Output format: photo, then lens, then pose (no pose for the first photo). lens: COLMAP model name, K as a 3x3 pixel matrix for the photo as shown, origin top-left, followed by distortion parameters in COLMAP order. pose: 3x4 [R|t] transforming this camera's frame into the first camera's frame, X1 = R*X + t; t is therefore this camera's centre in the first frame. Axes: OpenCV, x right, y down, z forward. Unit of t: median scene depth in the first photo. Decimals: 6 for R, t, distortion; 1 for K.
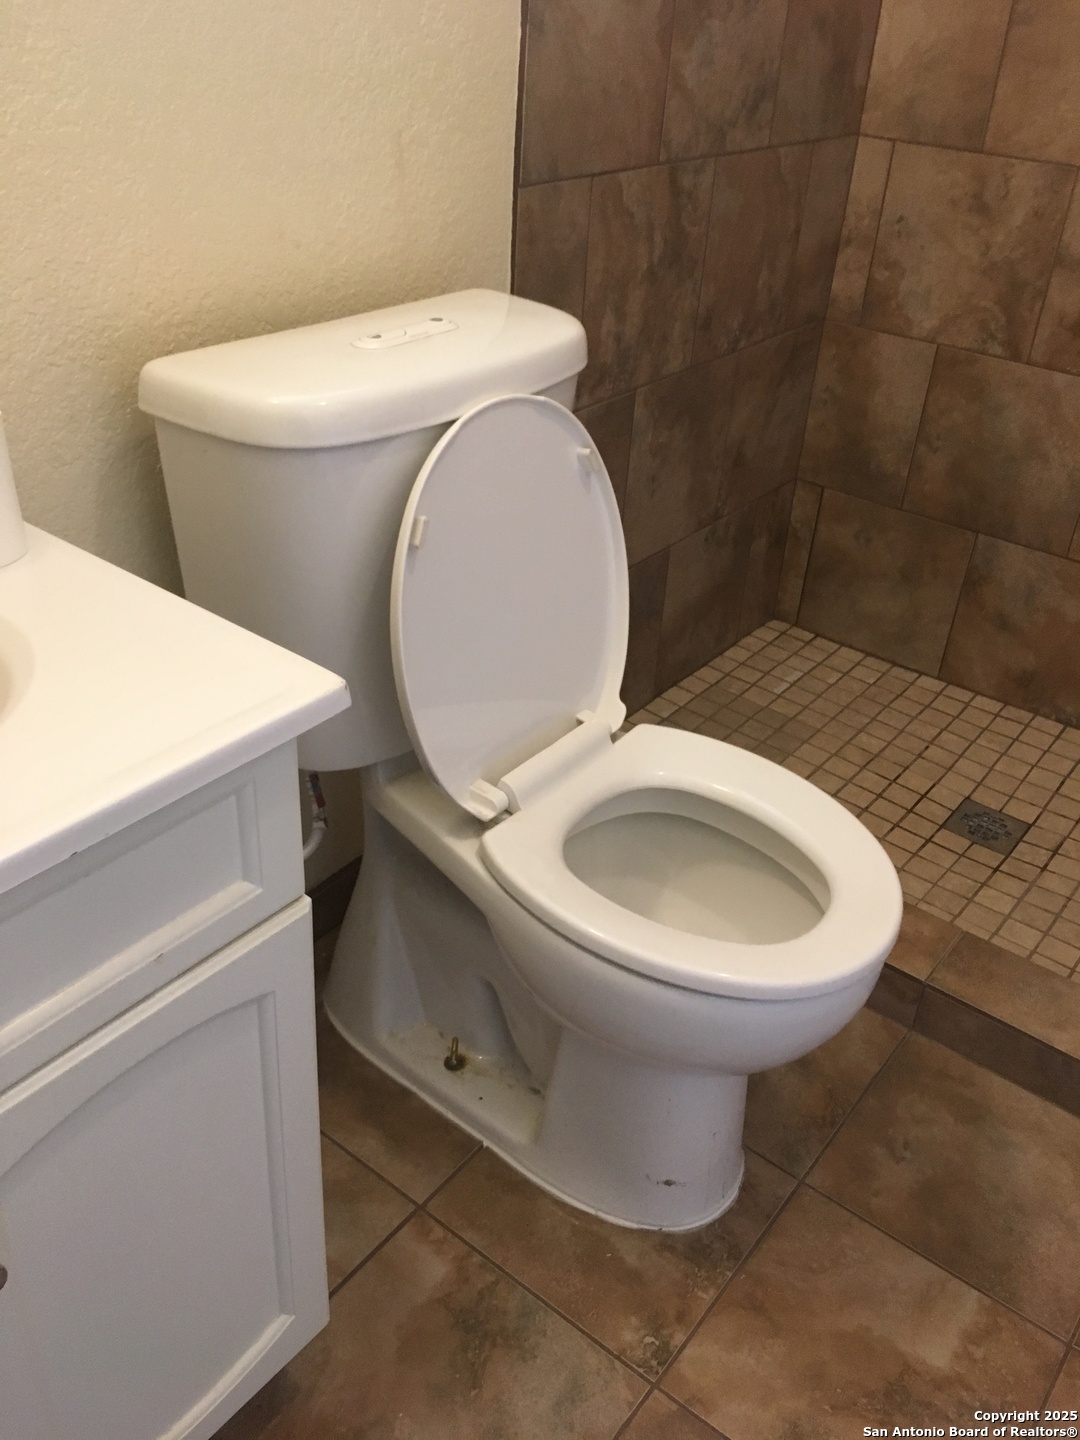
lens RADIAL K [[1242.6, 0, 545.3], [0, 1242.6, 692.9], [0, 0, 1]] dist [0.086902, -0.133167]
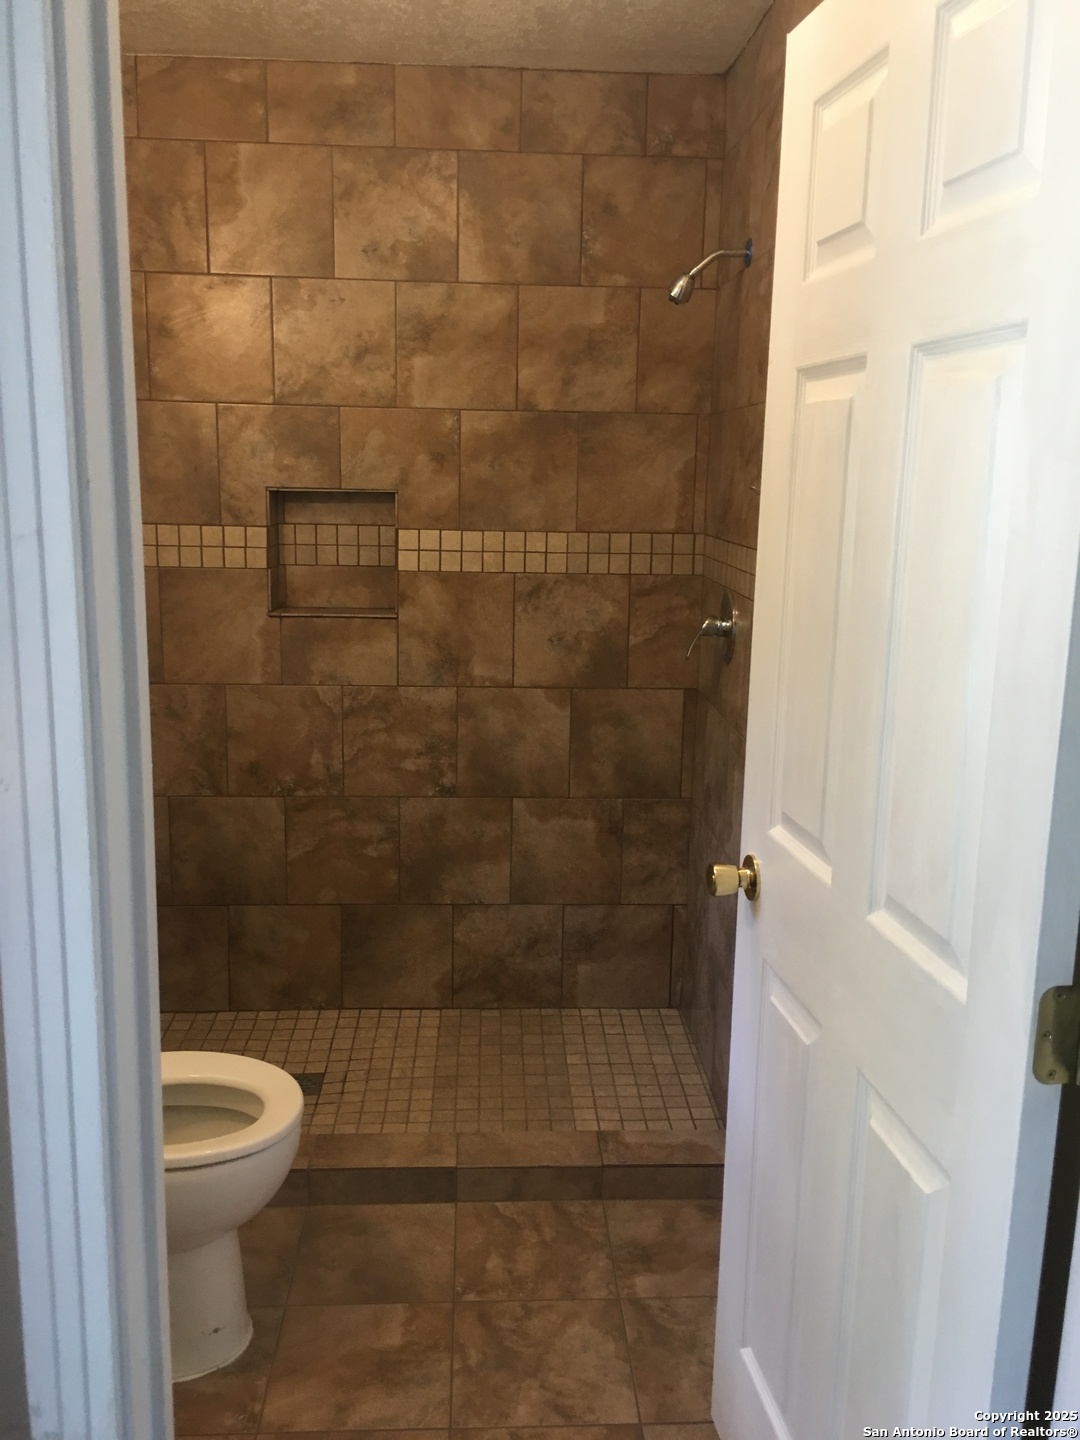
lens RADIAL K [[1217.2, 0, 540.0], [0, 1217.2, 720.0], [0, 0, 1]] dist [0.052046, -0.012399]
pose [[0.757188, -0.174712, 0.629398, -0.452834], [0.358794, 0.916432, -0.177253, 0.110891], [-0.545832, 0.360039, 0.756597, -0.700498]]
